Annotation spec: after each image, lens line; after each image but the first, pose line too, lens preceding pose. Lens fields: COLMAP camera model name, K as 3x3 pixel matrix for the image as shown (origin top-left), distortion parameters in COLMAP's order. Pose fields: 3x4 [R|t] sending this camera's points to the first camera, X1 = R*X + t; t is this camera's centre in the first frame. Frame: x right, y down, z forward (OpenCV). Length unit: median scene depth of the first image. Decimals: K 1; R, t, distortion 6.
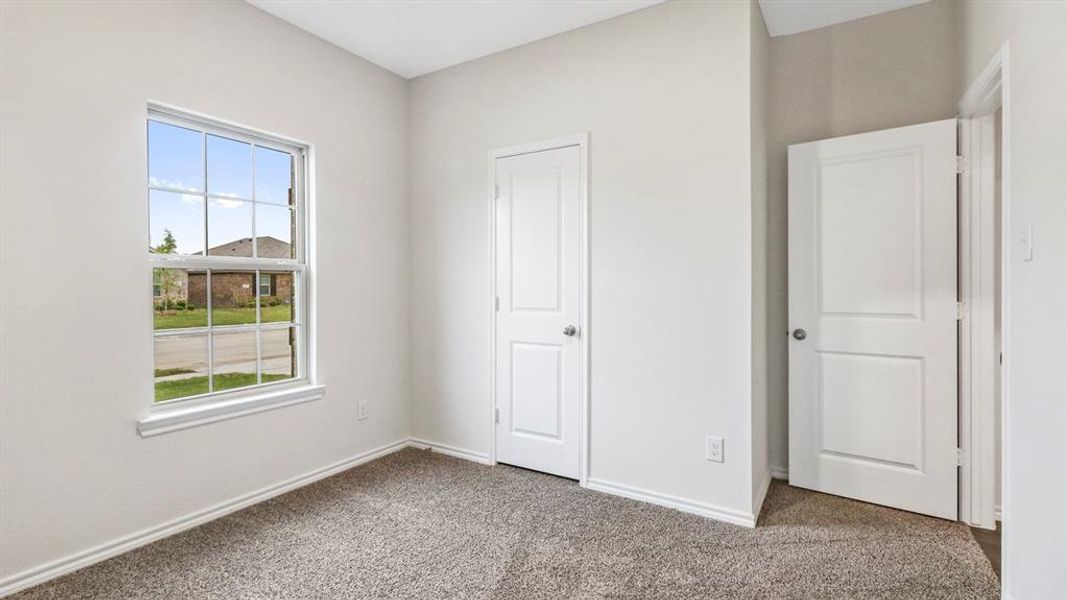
lens RADIAL K [[483.7, 0, 531.7], [0, 483.7, 288.1], [0, 0, 1]] dist [0.002598, 0.000907]
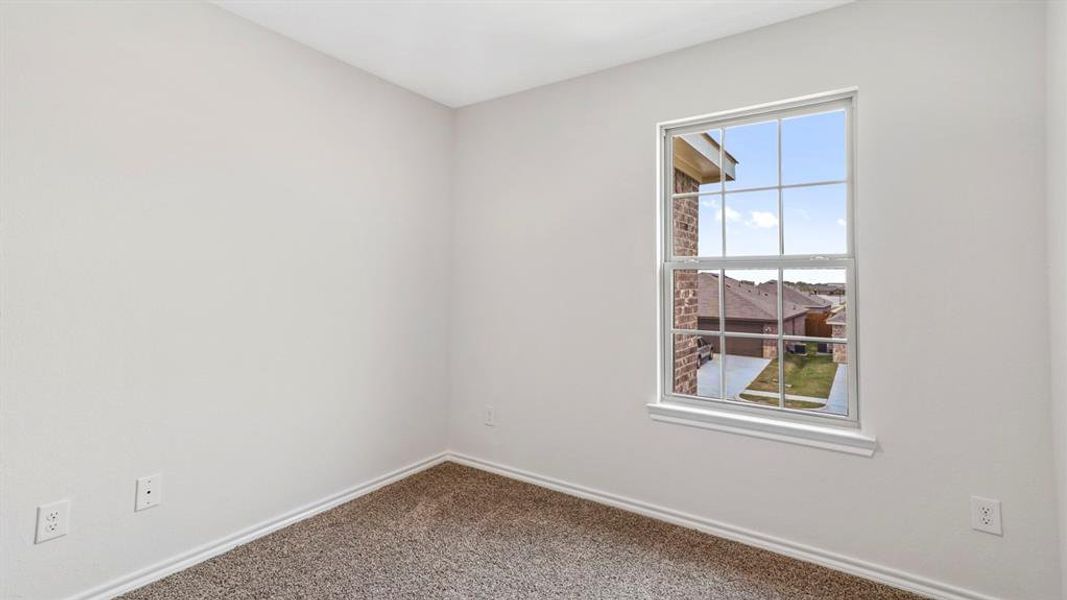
lens RADIAL K [[526.6, 0, 508.1], [0, 526.6, 275.0], [0, 0, 1]] dist [0.040009, 0.000377]
pose [[-0.052154, -0.015849, -0.998513, 0.237917], [-0.015839, 0.999761, -0.015042, -0.003554], [0.998513, 0.015031, -0.052393, 0.371399]]
